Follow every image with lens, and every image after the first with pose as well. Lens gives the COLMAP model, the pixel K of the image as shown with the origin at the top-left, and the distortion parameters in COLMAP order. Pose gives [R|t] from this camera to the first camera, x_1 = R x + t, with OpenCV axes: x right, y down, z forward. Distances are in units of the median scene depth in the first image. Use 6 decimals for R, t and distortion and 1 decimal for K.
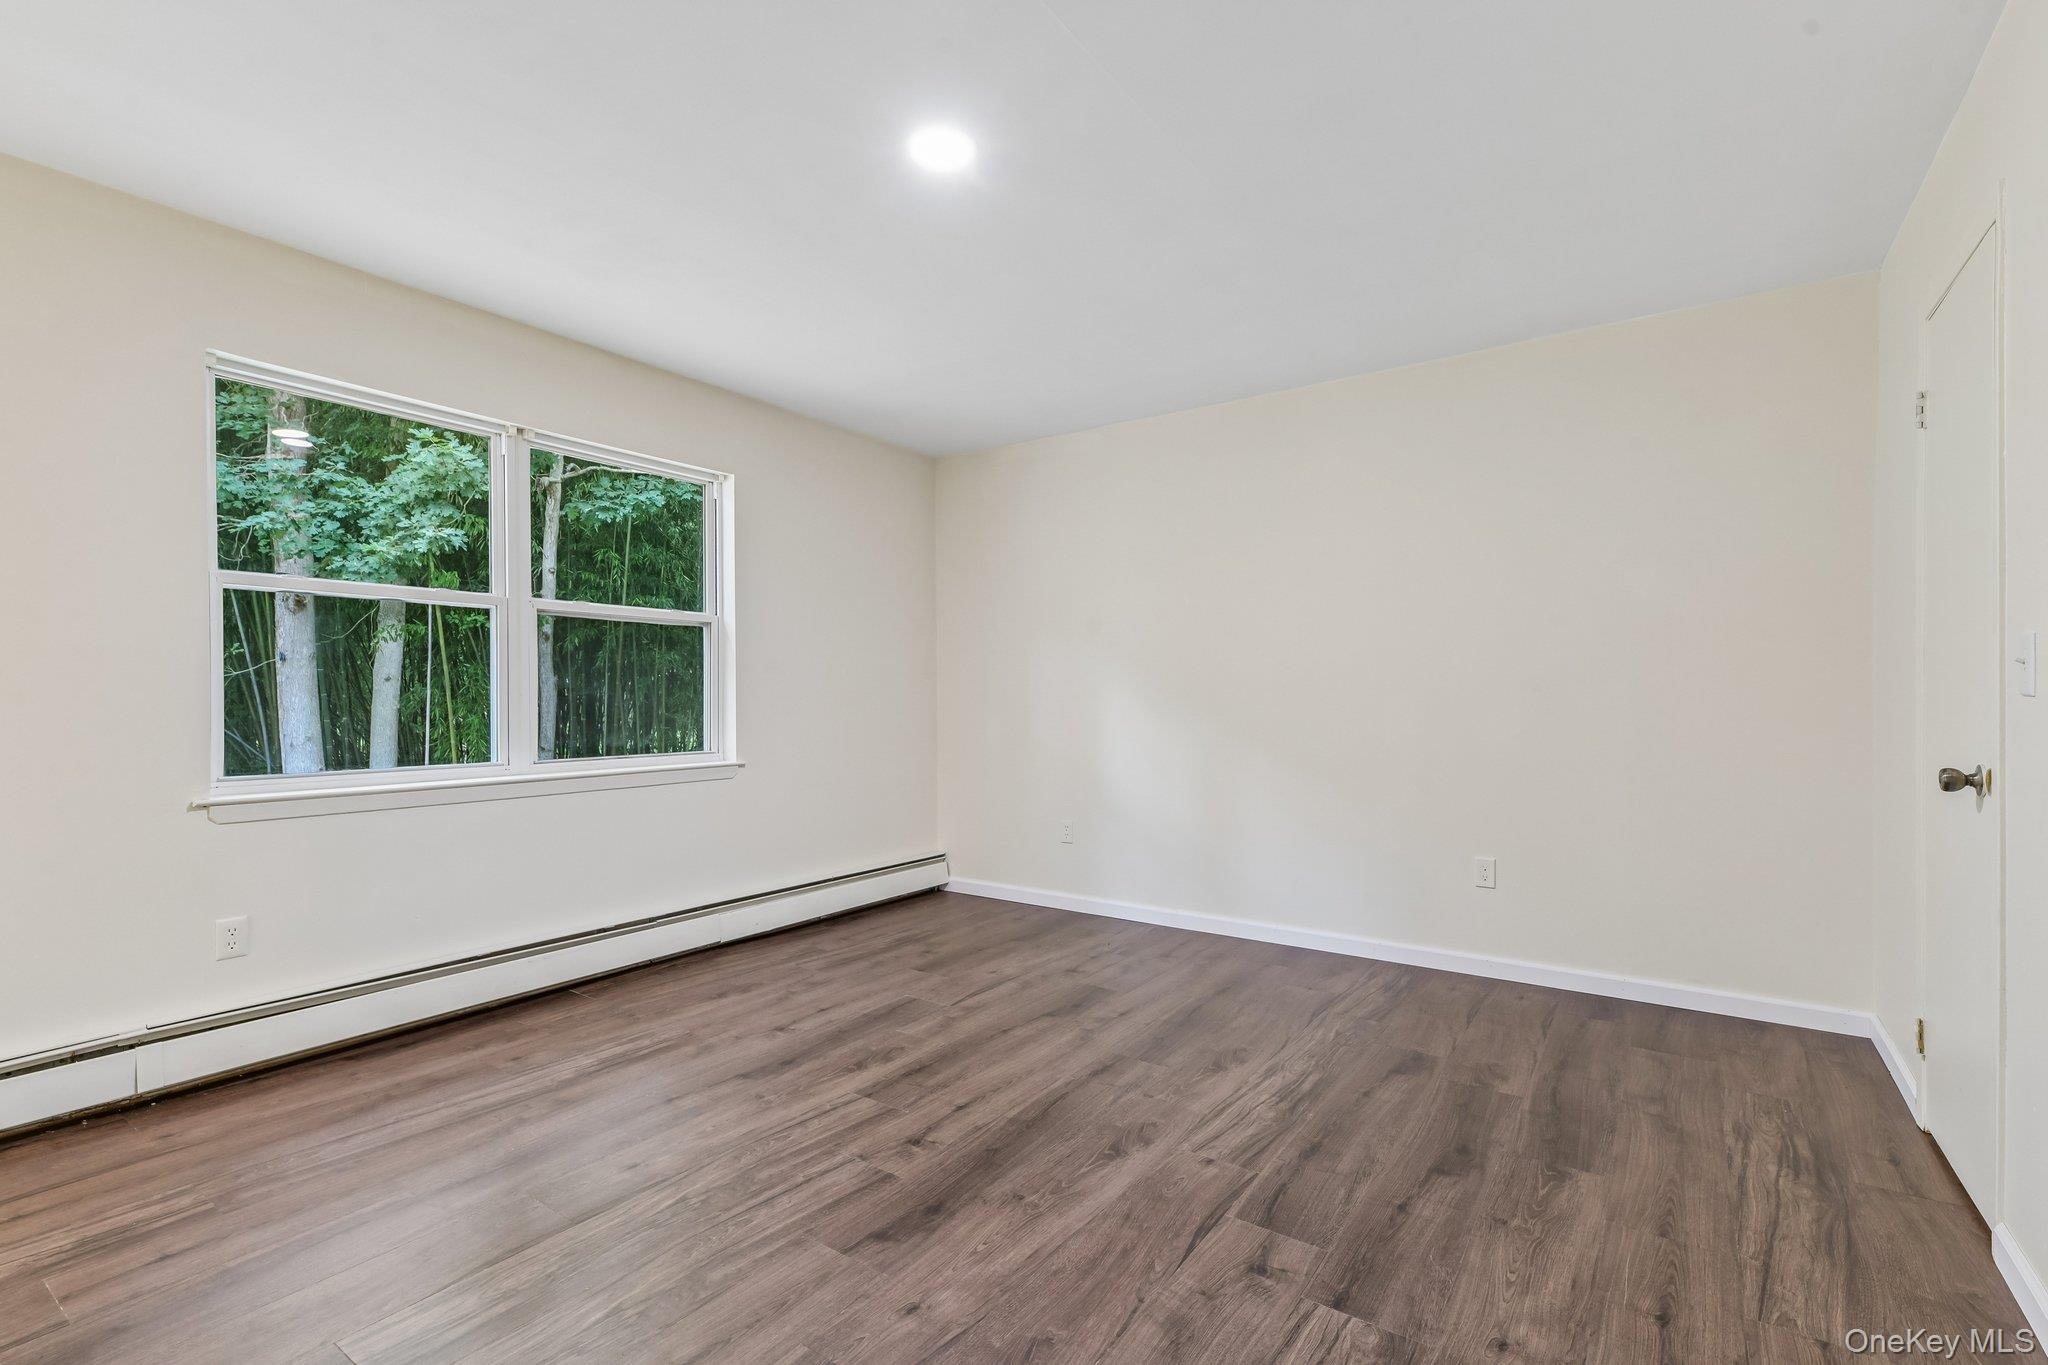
lens RADIAL K [[898.8, 0, 1012.9], [0, 898.8, 700.9], [0, 0, 1]] dist [0.011833, -0.007143]
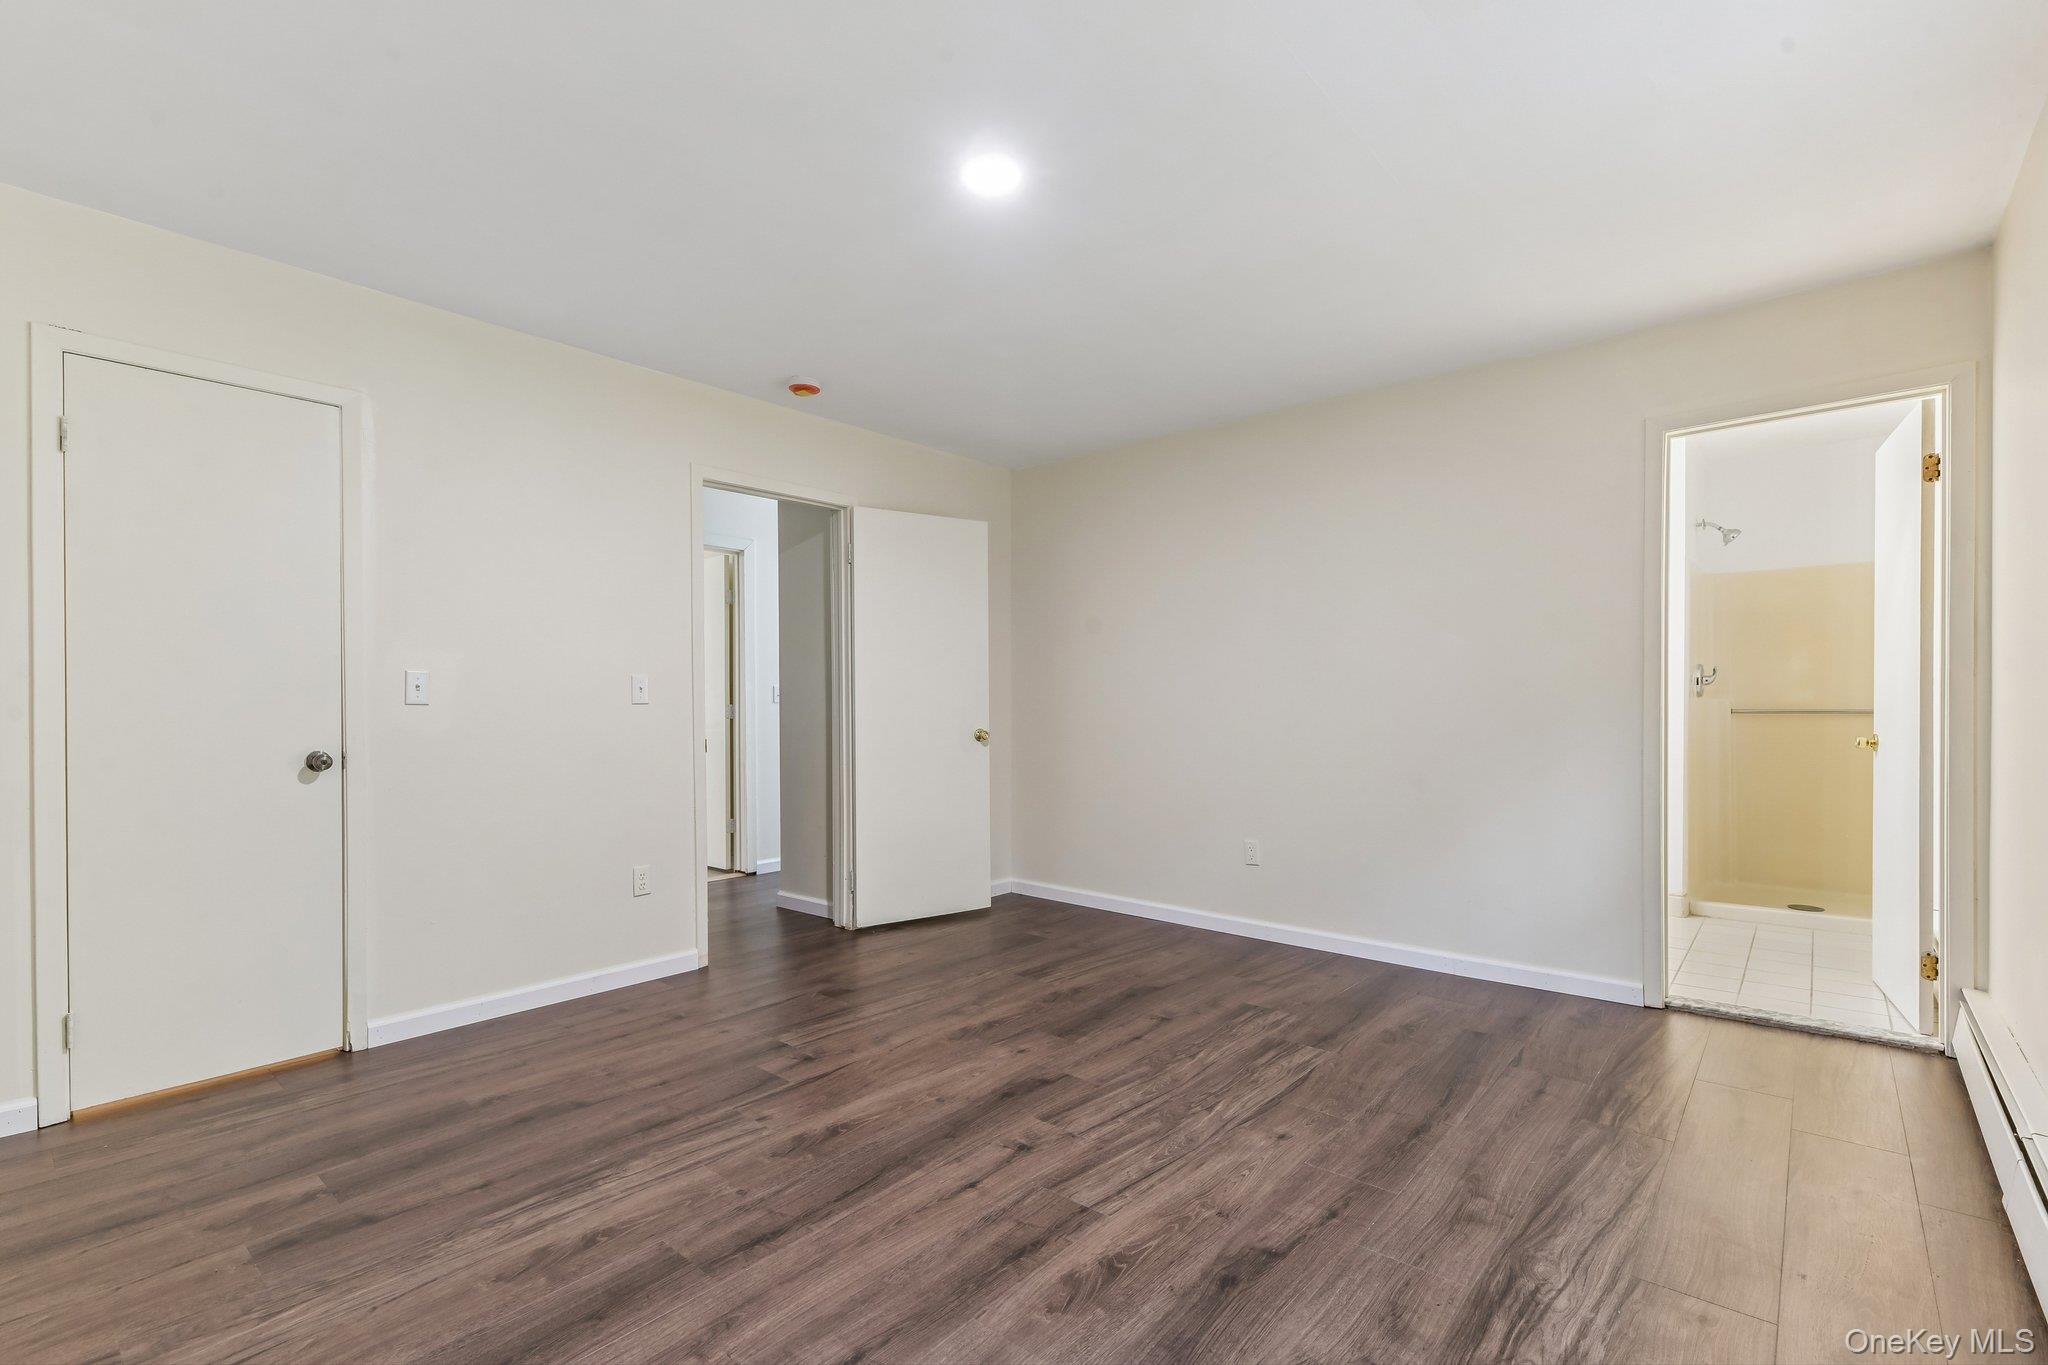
lens RADIAL K [[898.8, 0, 1012.9], [0, 898.8, 700.9], [0, 0, 1]] dist [0.011833, -0.007143]
pose [[-0.994655, 0.003226, 0.103203, -0.193990], [0.004027, 0.999963, 0.007551, -0.015343], [-0.103175, 0.007926, -0.994632, 1.913723]]
